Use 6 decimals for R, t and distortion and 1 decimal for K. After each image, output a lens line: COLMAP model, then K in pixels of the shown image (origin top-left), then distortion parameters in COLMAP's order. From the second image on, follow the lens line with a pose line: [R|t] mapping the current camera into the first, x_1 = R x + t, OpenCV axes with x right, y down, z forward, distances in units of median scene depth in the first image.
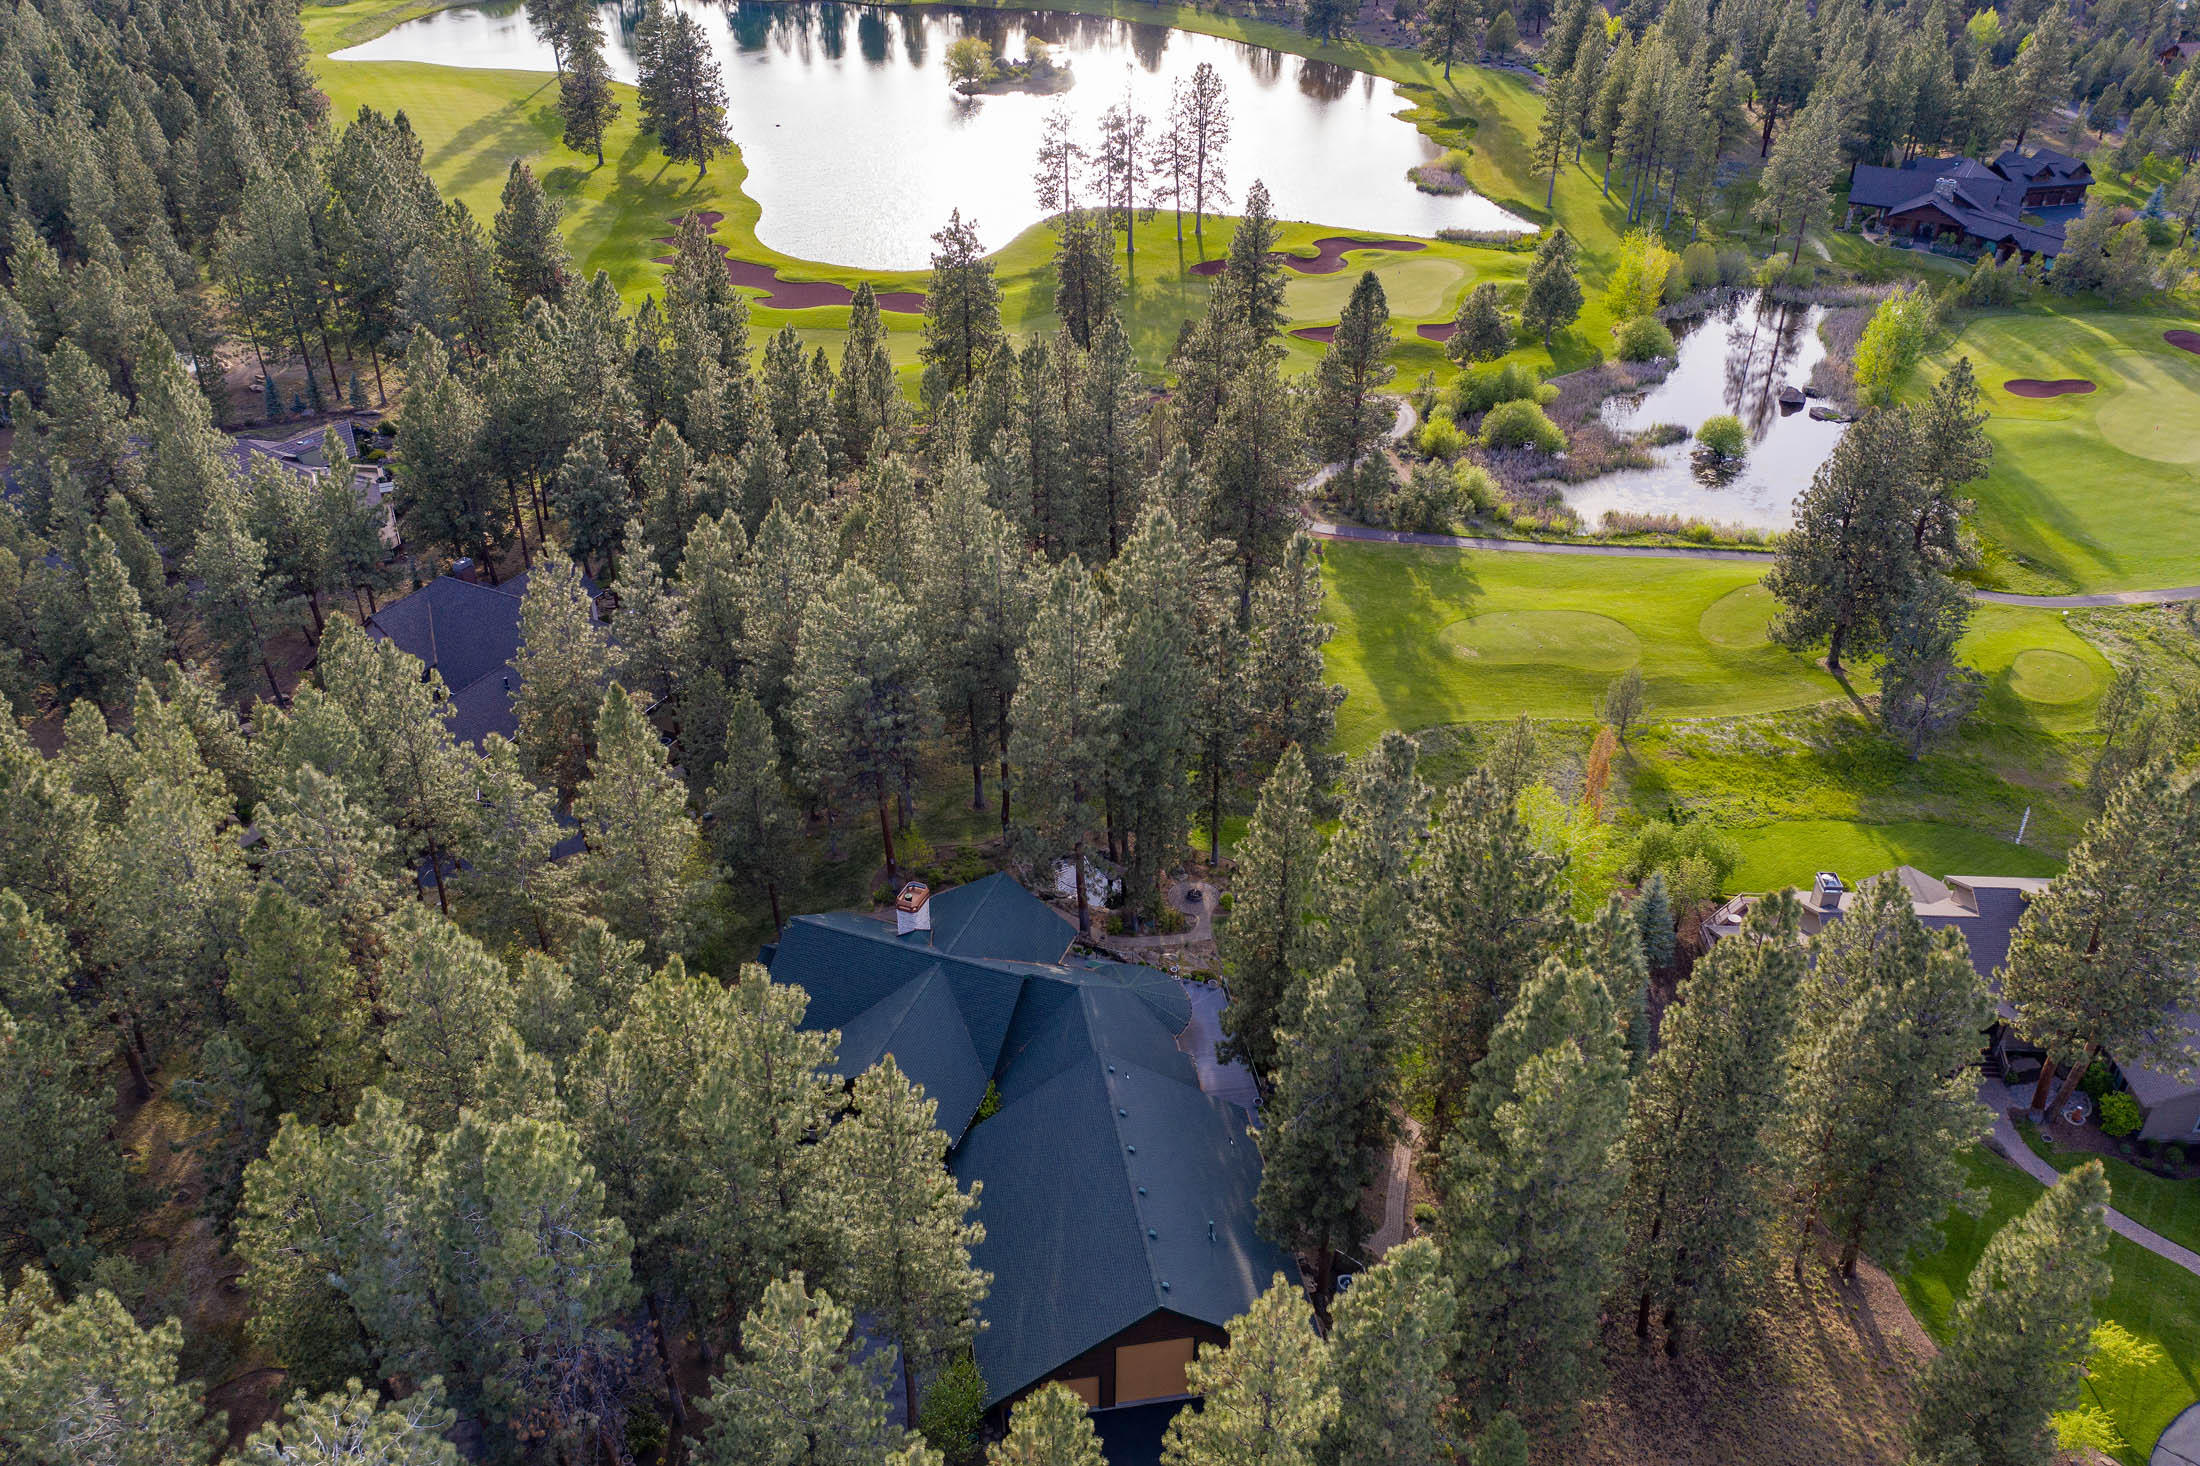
lens RADIAL K [[1747.2, 0, 1094.0], [0, 1747.2, 717.2], [0, 0, 1]] dist [0.002013, 0.001006]
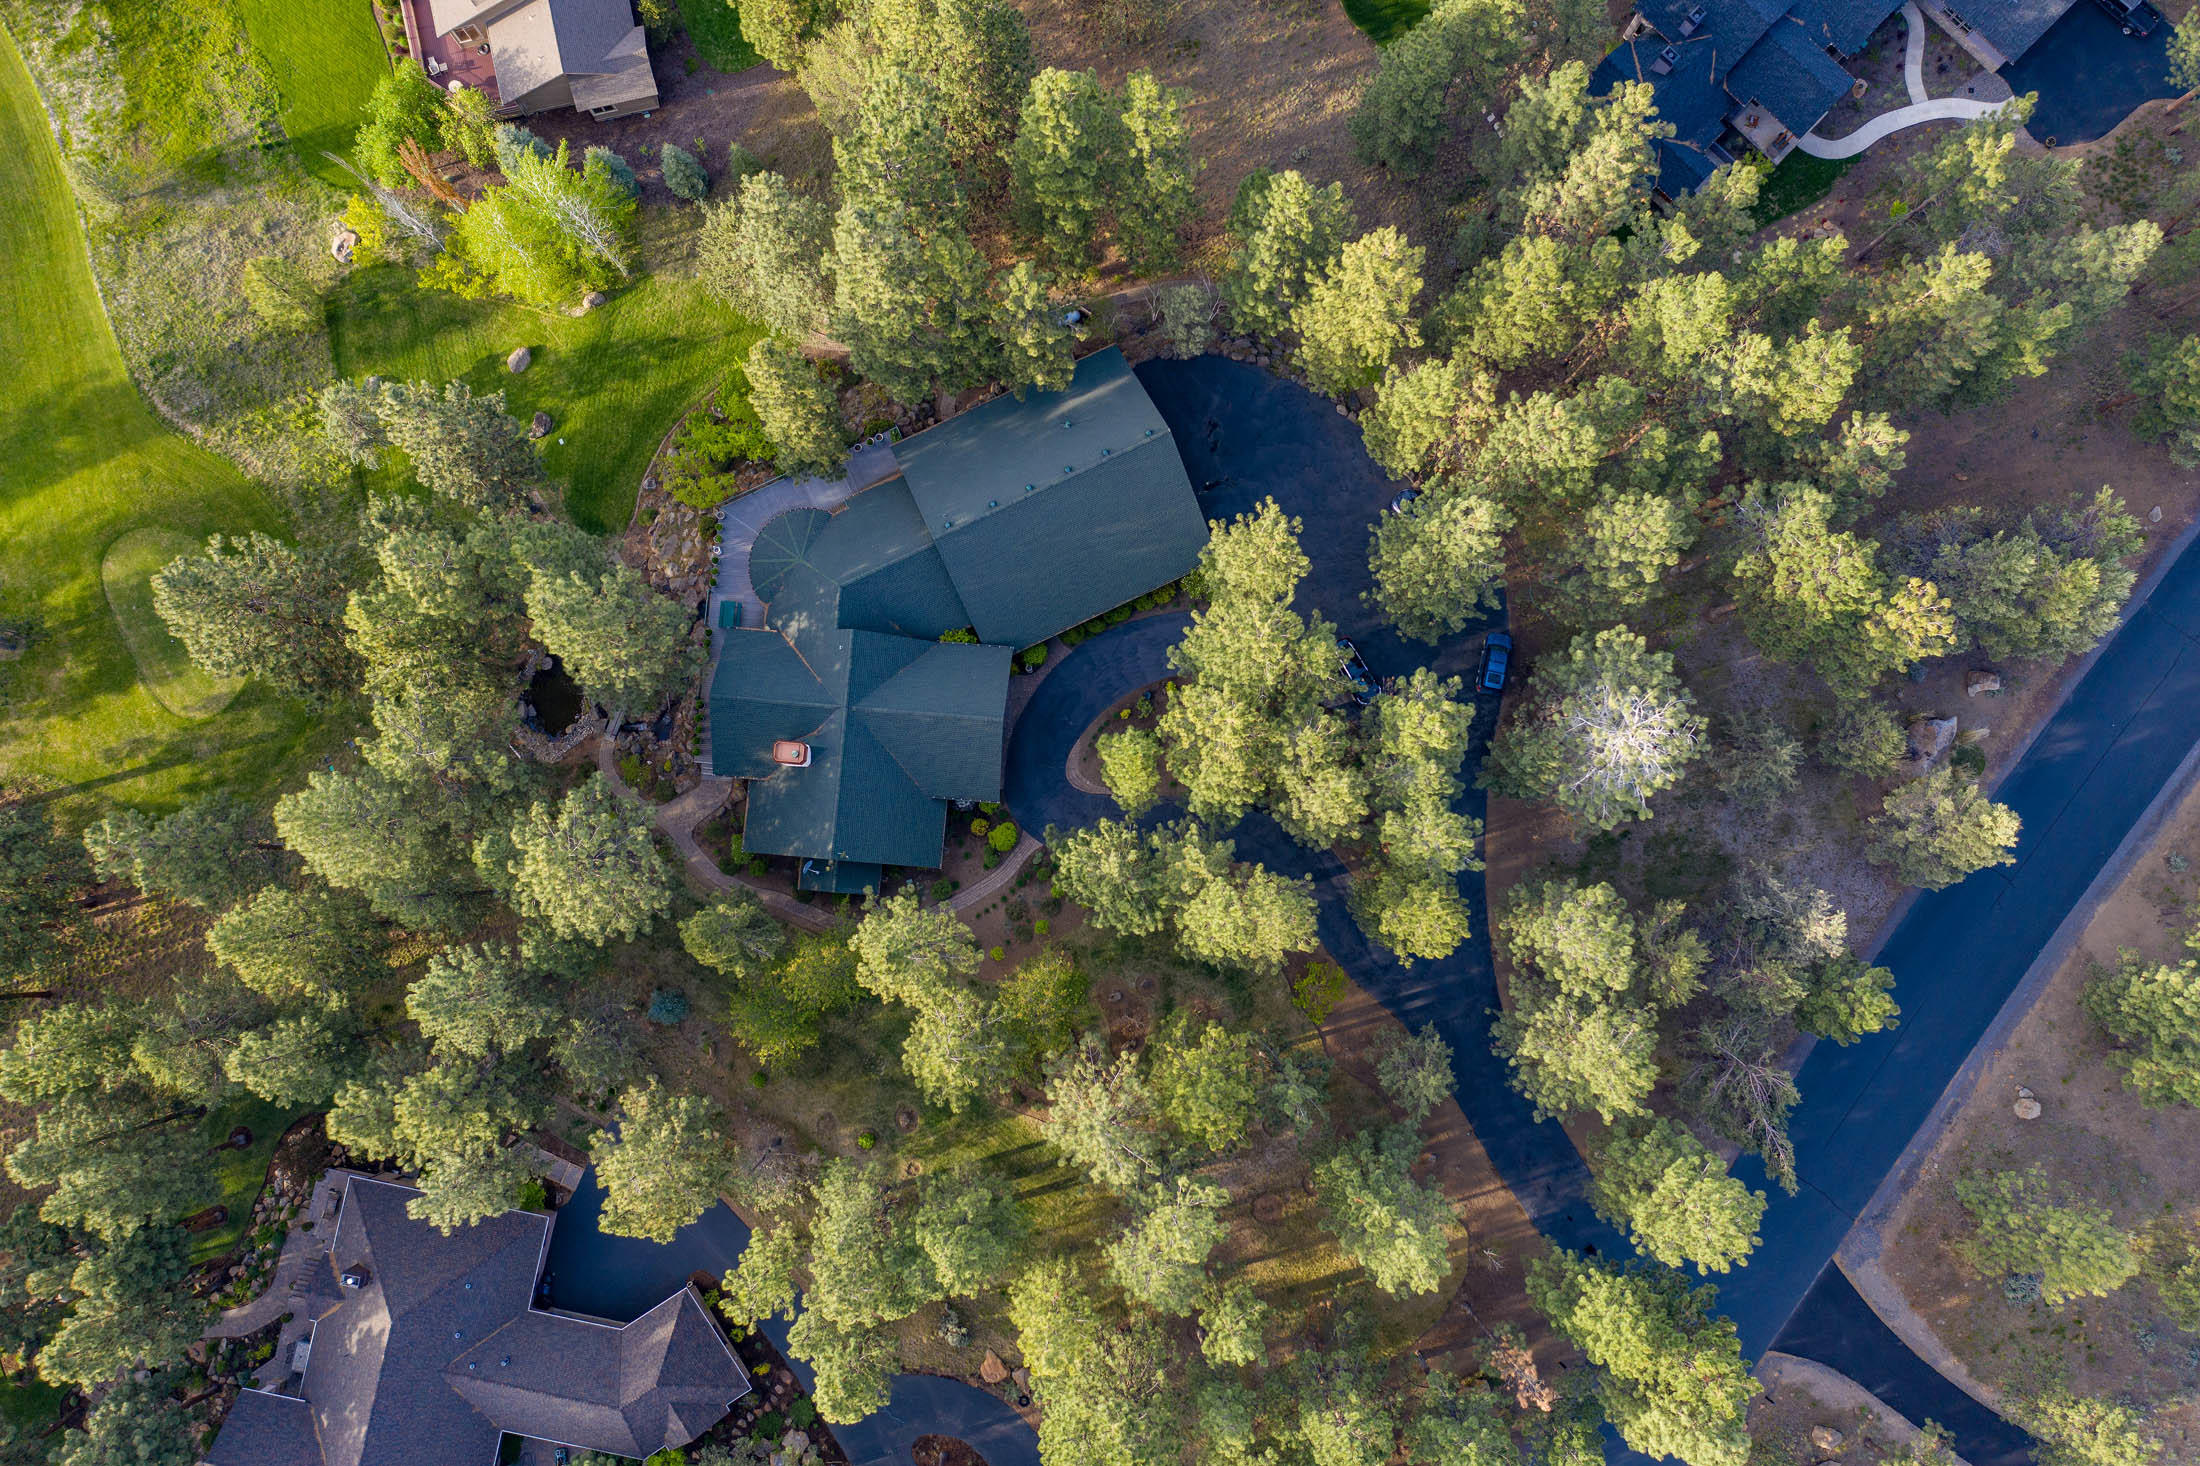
lens RADIAL K [[1747.2, 0, 1098.0], [0, 1747.2, 733.0], [0, 0, 1]] dist [0.002013, 0.001006]
pose [[-0.265924, -0.961498, 0.069330, -0.225094], [0.509554, -0.079150, 0.856790, -0.753279], [-0.818314, 0.263169, 0.510983, 0.293121]]
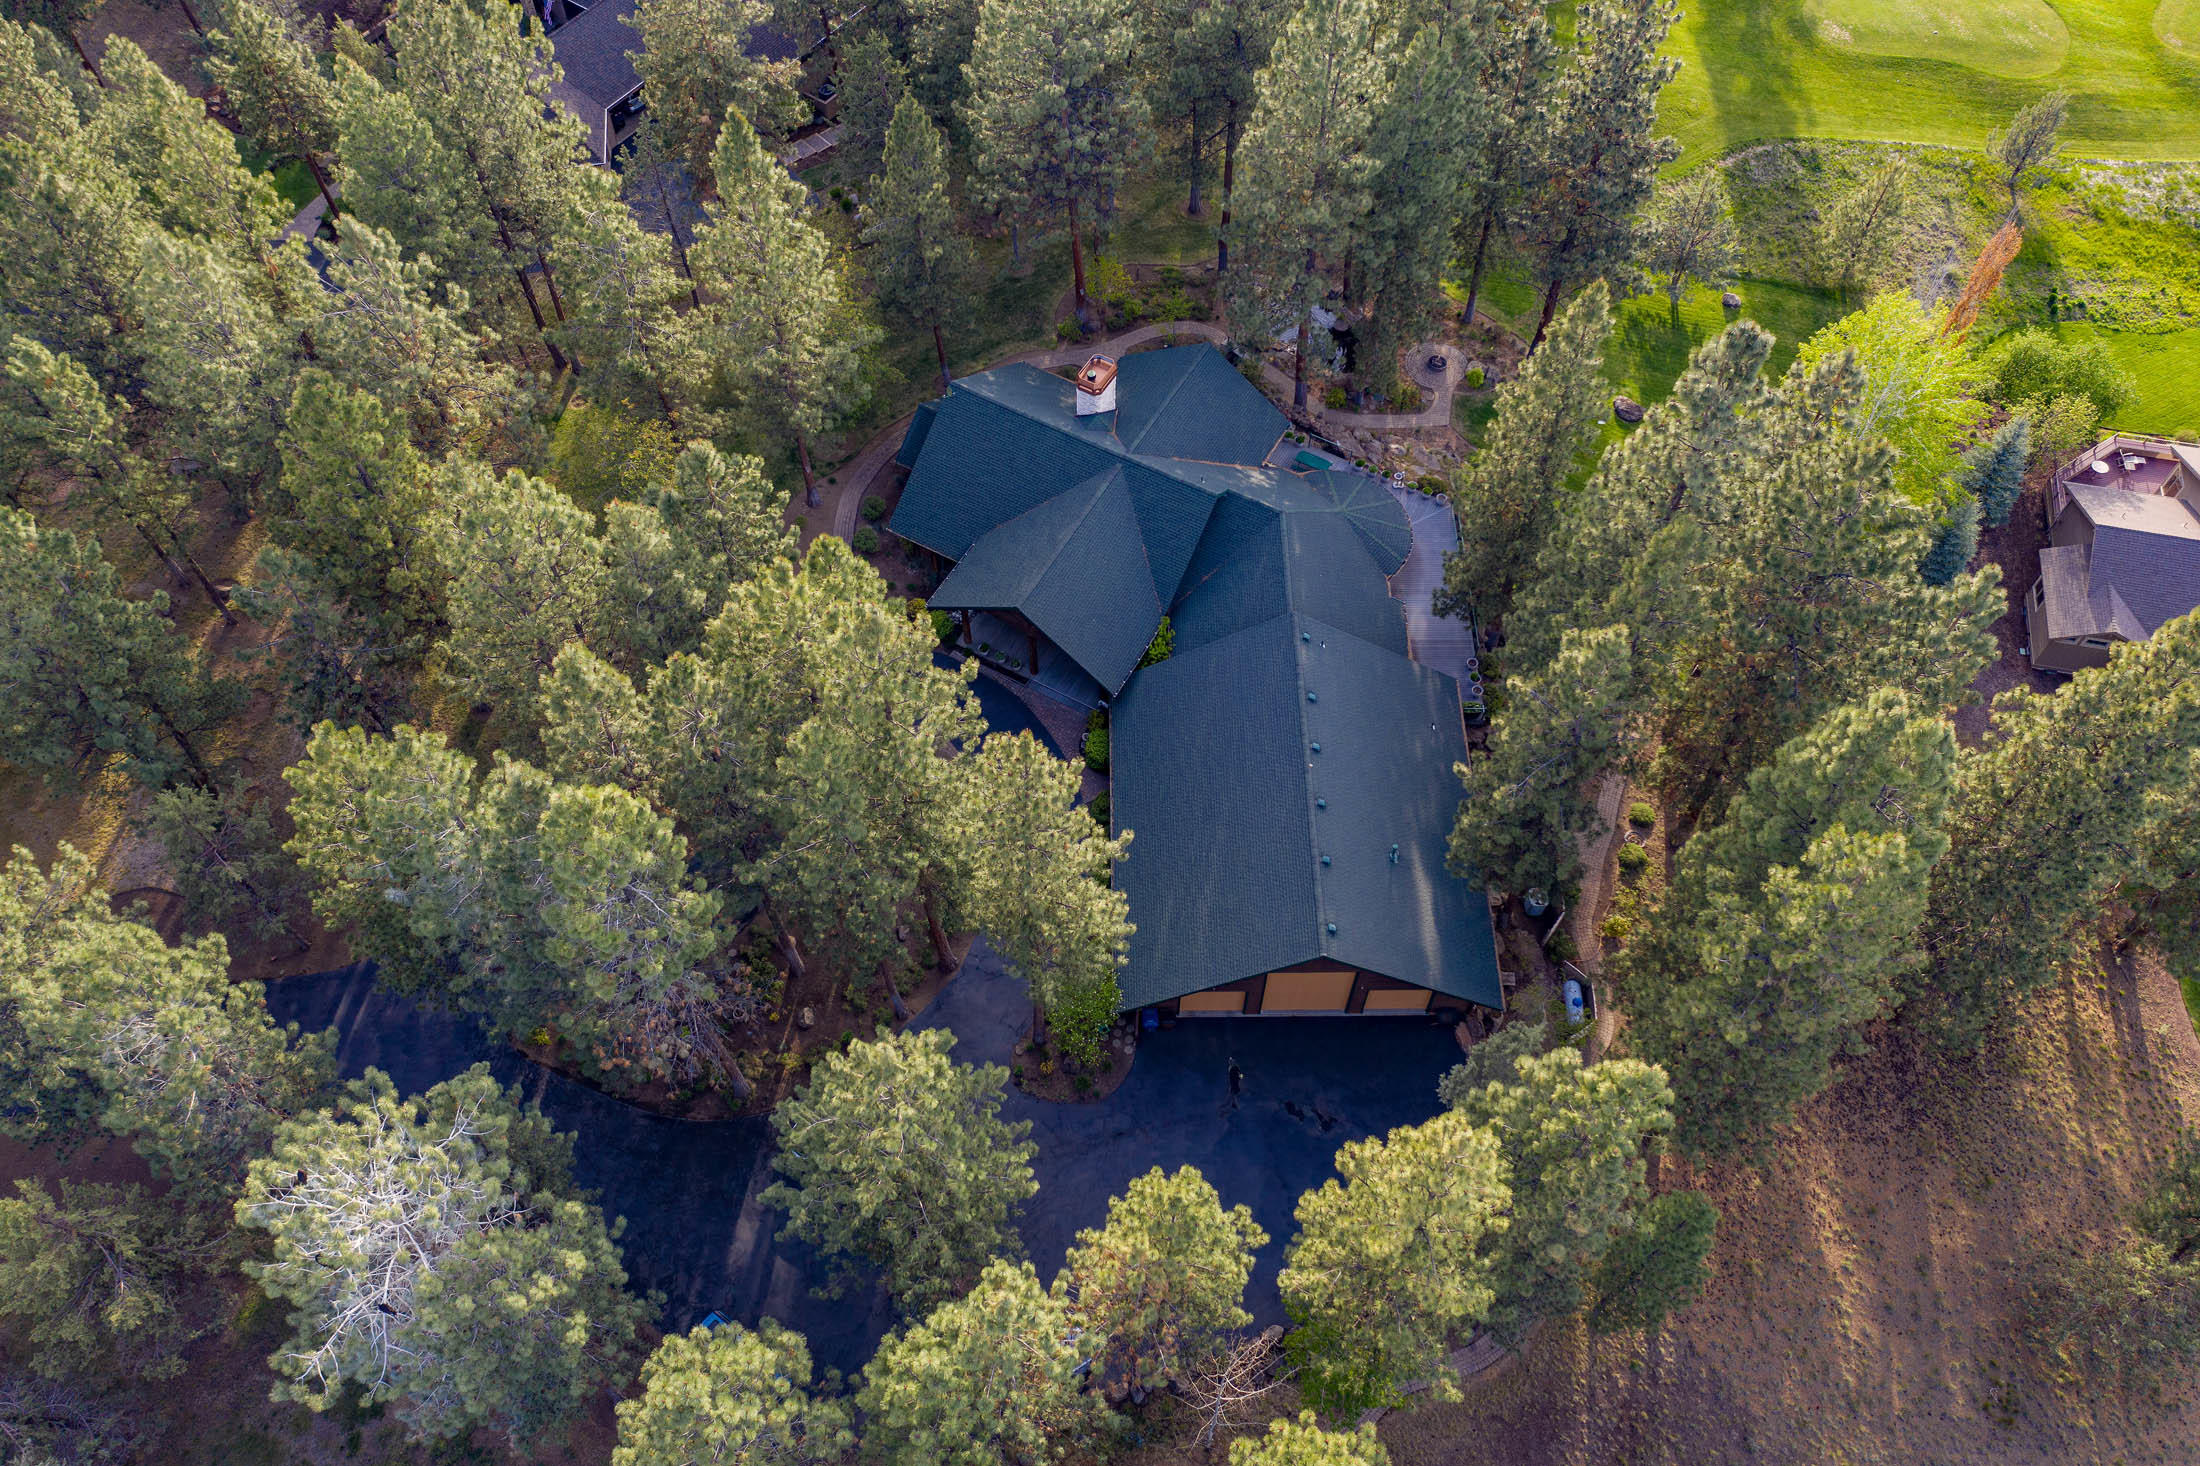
lens RADIAL K [[1747.2, 0, 1097.7], [0, 1747.2, 726.4], [0, 0, 1]] dist [0.002013, 0.001006]
pose [[0.987958, 0.127884, -0.087093, -0.009475], [-0.078292, 0.898707, 0.431504, -0.108899], [0.133454, -0.419489, 0.897897, 0.186888]]
